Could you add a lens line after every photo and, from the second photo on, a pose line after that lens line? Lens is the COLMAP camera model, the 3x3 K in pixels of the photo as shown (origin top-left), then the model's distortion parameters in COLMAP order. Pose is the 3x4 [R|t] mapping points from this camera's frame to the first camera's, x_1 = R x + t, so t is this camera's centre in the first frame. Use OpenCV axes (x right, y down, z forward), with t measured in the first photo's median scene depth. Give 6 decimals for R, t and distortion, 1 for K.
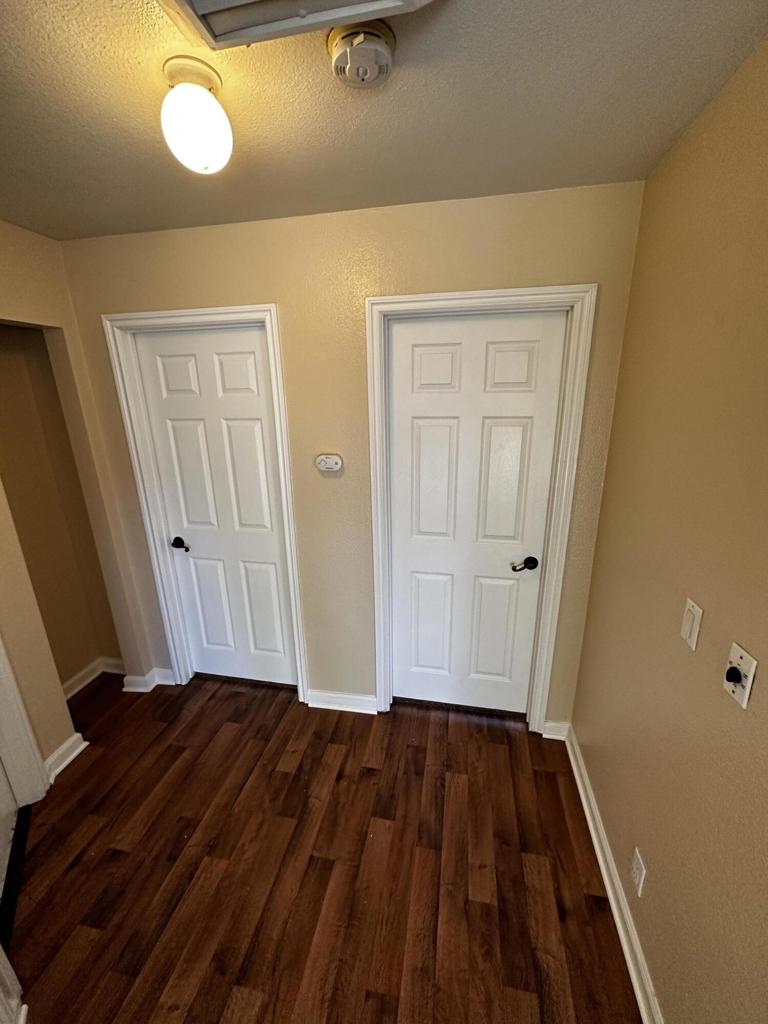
lens RADIAL K [[407.8, 0, 384.6], [0, 407.8, 512.2], [0, 0, 1]] dist [-0.002394, 0.000880]
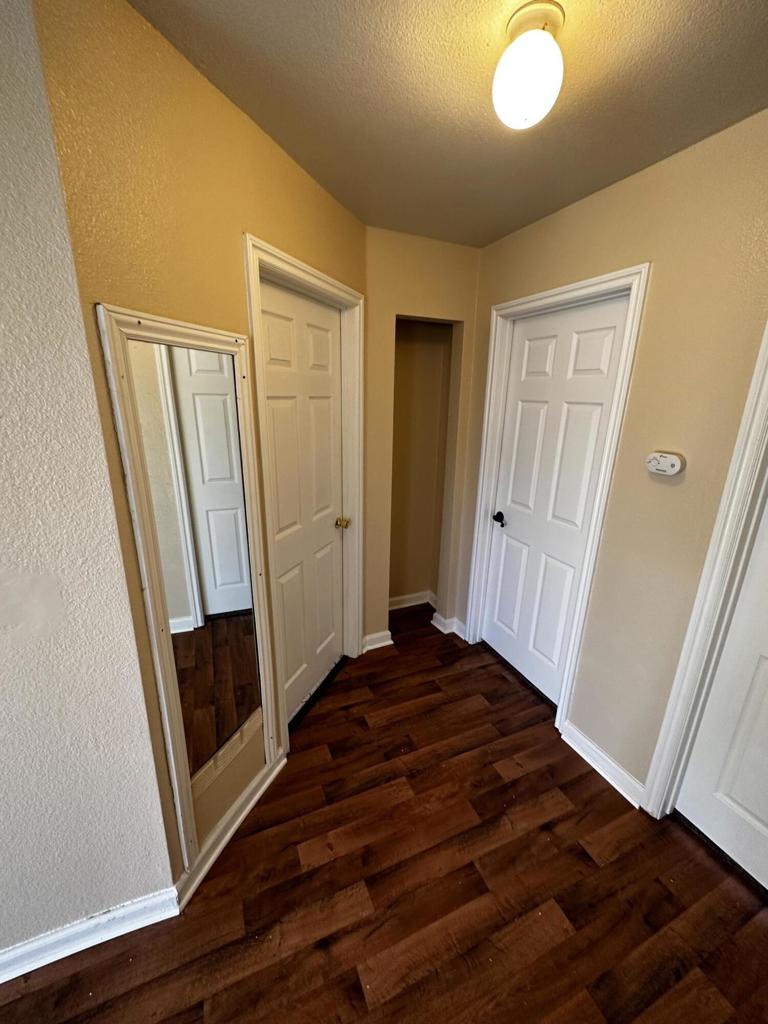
lens RADIAL K [[407.8, 0, 384.6], [0, 407.8, 512.2], [0, 0, 1]] dist [-0.002394, 0.000880]
pose [[0.566996, 0.261520, -0.781103, 0.175715], [-0.266387, 0.955523, 0.126549, 0.008386], [0.779457, 0.136323, 0.611443, 0.125794]]
